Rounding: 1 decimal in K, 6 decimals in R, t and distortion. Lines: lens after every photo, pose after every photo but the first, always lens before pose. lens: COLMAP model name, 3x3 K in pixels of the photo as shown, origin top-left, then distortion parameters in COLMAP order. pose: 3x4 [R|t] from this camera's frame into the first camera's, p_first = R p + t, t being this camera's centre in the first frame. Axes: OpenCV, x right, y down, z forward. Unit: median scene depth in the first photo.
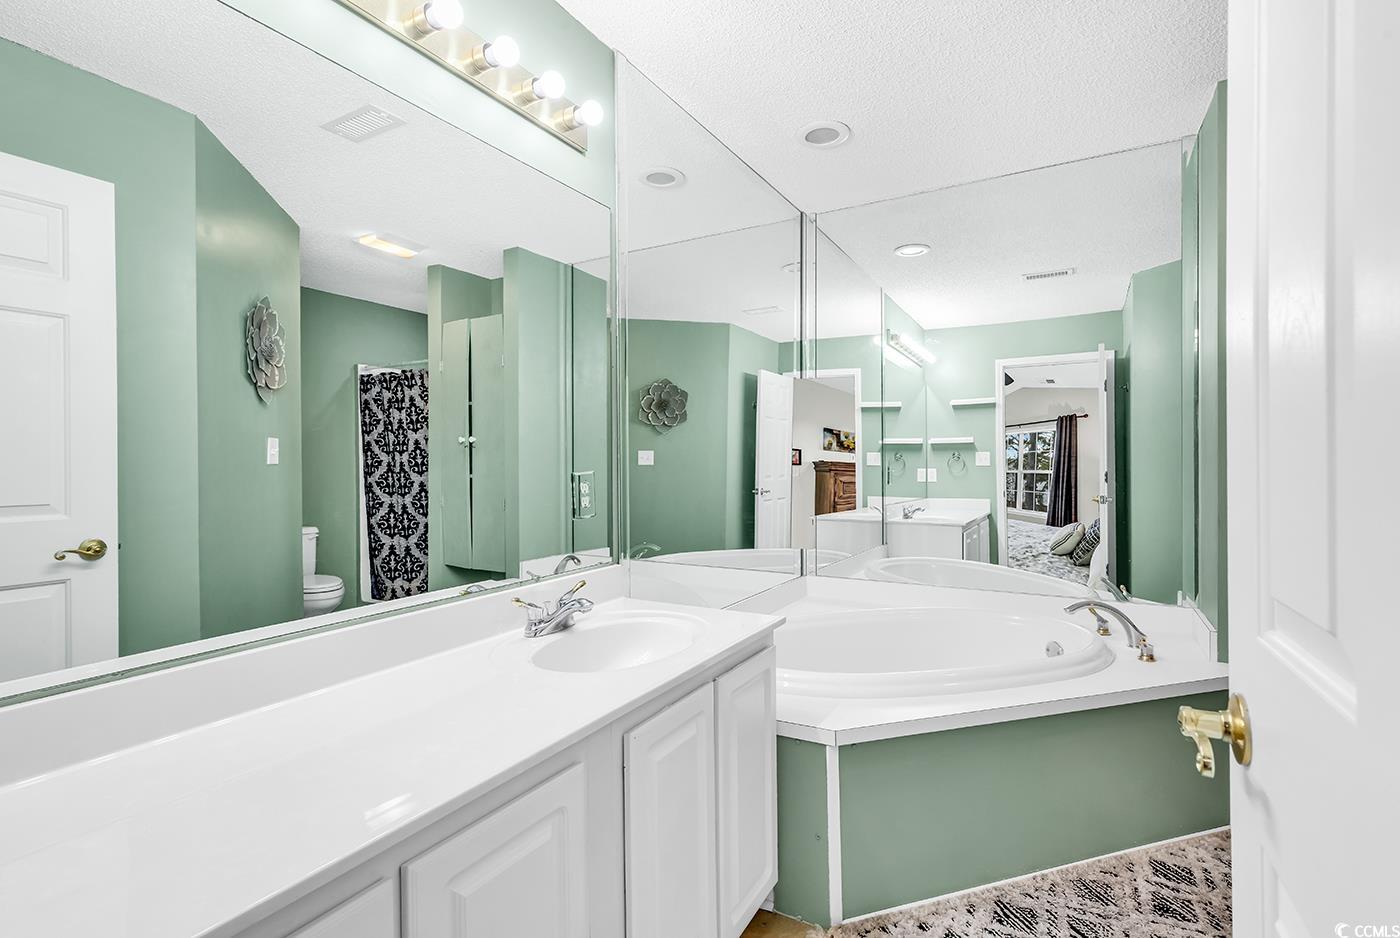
lens RADIAL K [[634.4, 0, 701.6], [0, 634.4, 466.7], [0, 0, 1]] dist [-0.000481, -0.002148]
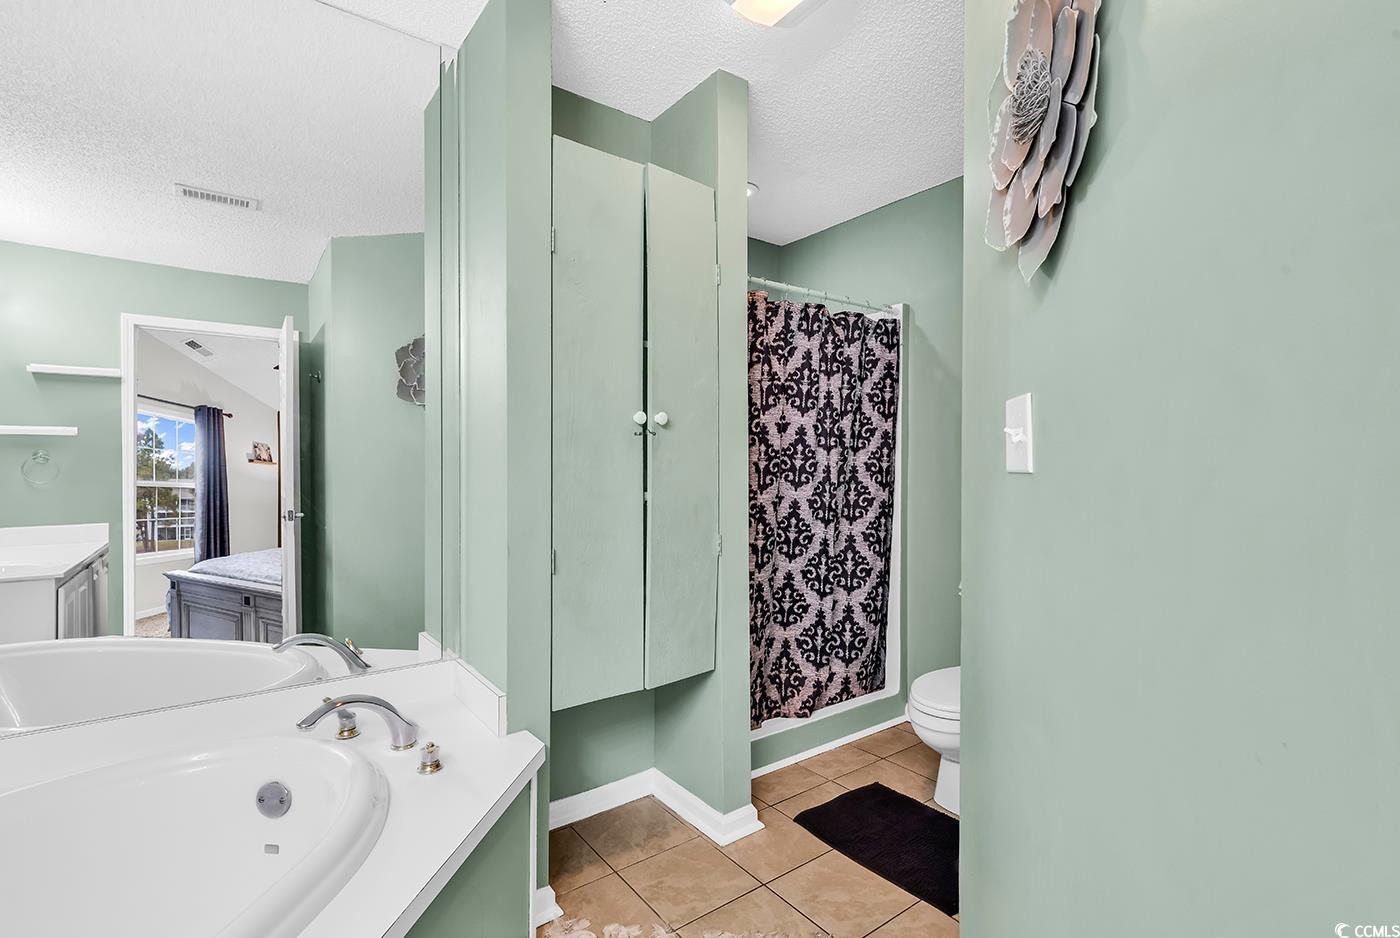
lens RADIAL K [[645.6, 0, 704.1], [0, 645.6, 467.7], [0, 0, 1]] dist [0.003634, -0.000059]
pose [[0.379661, 0.002109, 0.925123, 0.092965], [0.002853, 0.999990, -0.003450, -0.004135], [-0.925121, 0.003950, 0.379651, 0.240166]]
